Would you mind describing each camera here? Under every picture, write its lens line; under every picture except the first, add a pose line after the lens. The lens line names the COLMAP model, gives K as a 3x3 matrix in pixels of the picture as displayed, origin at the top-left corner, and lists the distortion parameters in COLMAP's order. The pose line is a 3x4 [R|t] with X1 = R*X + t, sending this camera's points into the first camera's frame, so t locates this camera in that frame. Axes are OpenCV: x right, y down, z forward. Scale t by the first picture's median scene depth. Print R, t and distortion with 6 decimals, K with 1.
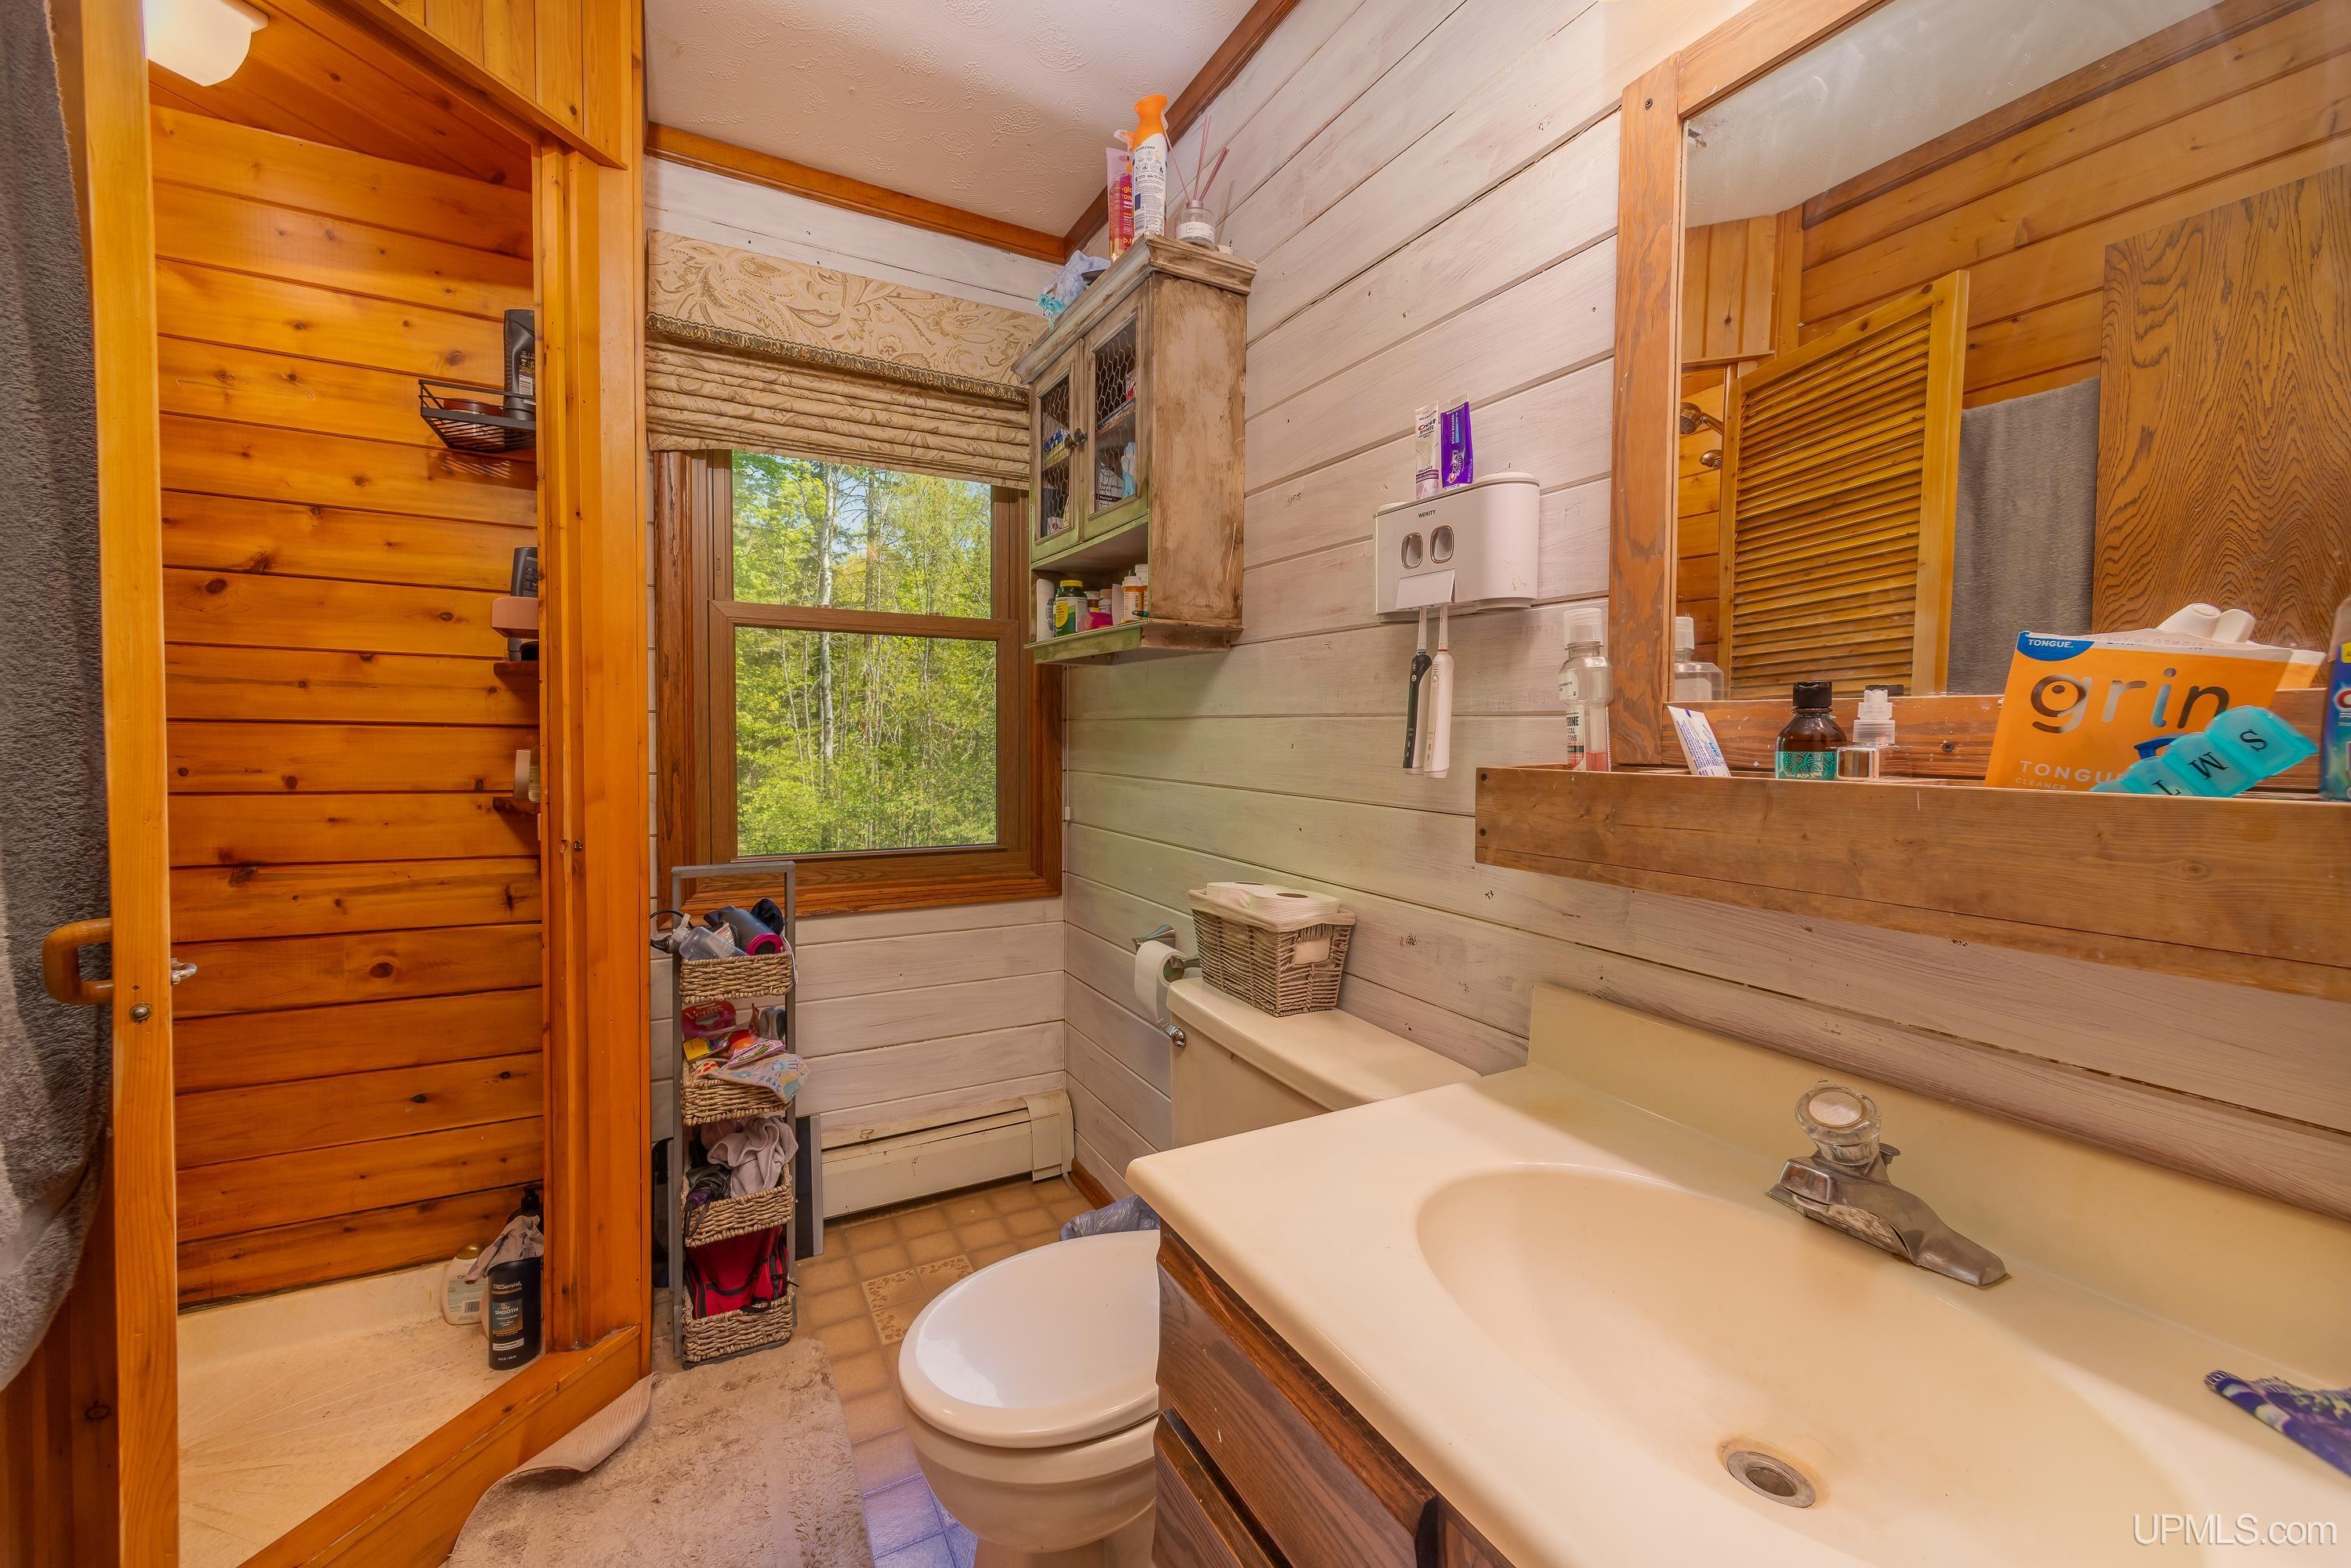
lens RADIAL K [[949.5, 0, 1167.0], [0, 949.5, 753.4], [0, 0, 1]] dist [-0.002439, 0.004804]
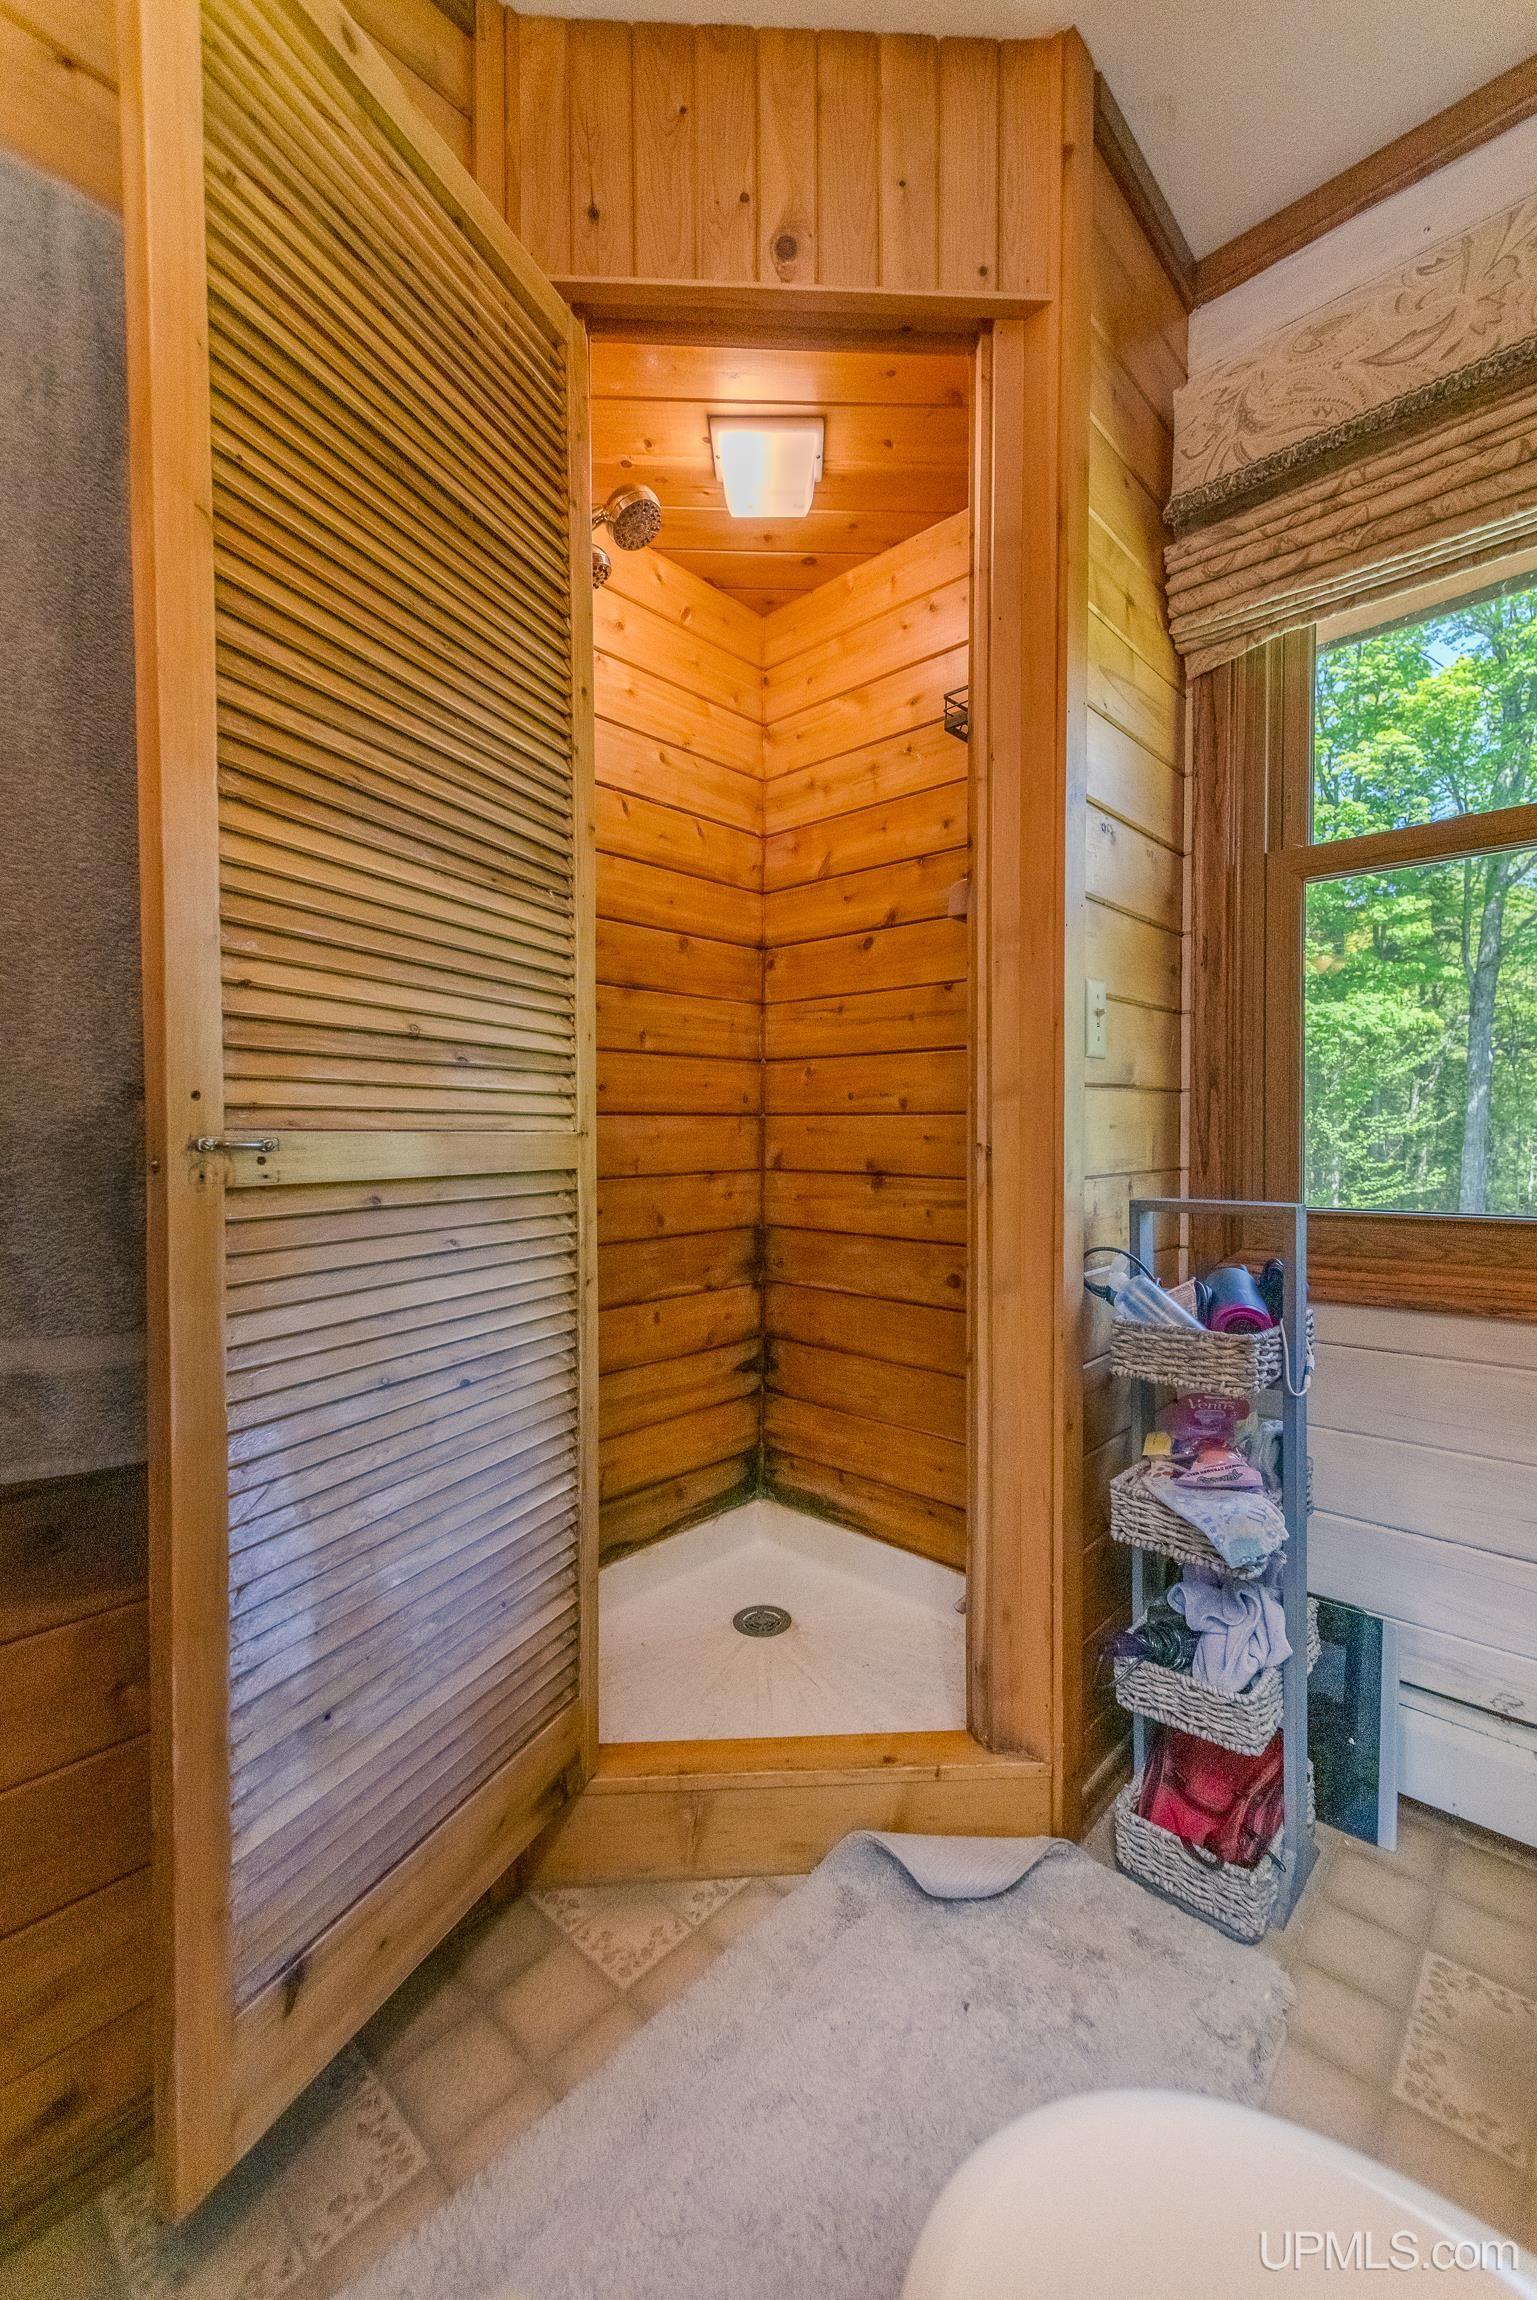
lens RADIAL K [[929.0, 0, 768.5], [0, 929.0, 1150.0], [0, 0, 1]] dist [-0.002439, 0.004804]
pose [[0.344085, 0.008756, -0.938898, 0.075006], [-0.016192, 0.999863, 0.003391, 0.085854], [0.938799, 0.014036, 0.344180, 0.468442]]
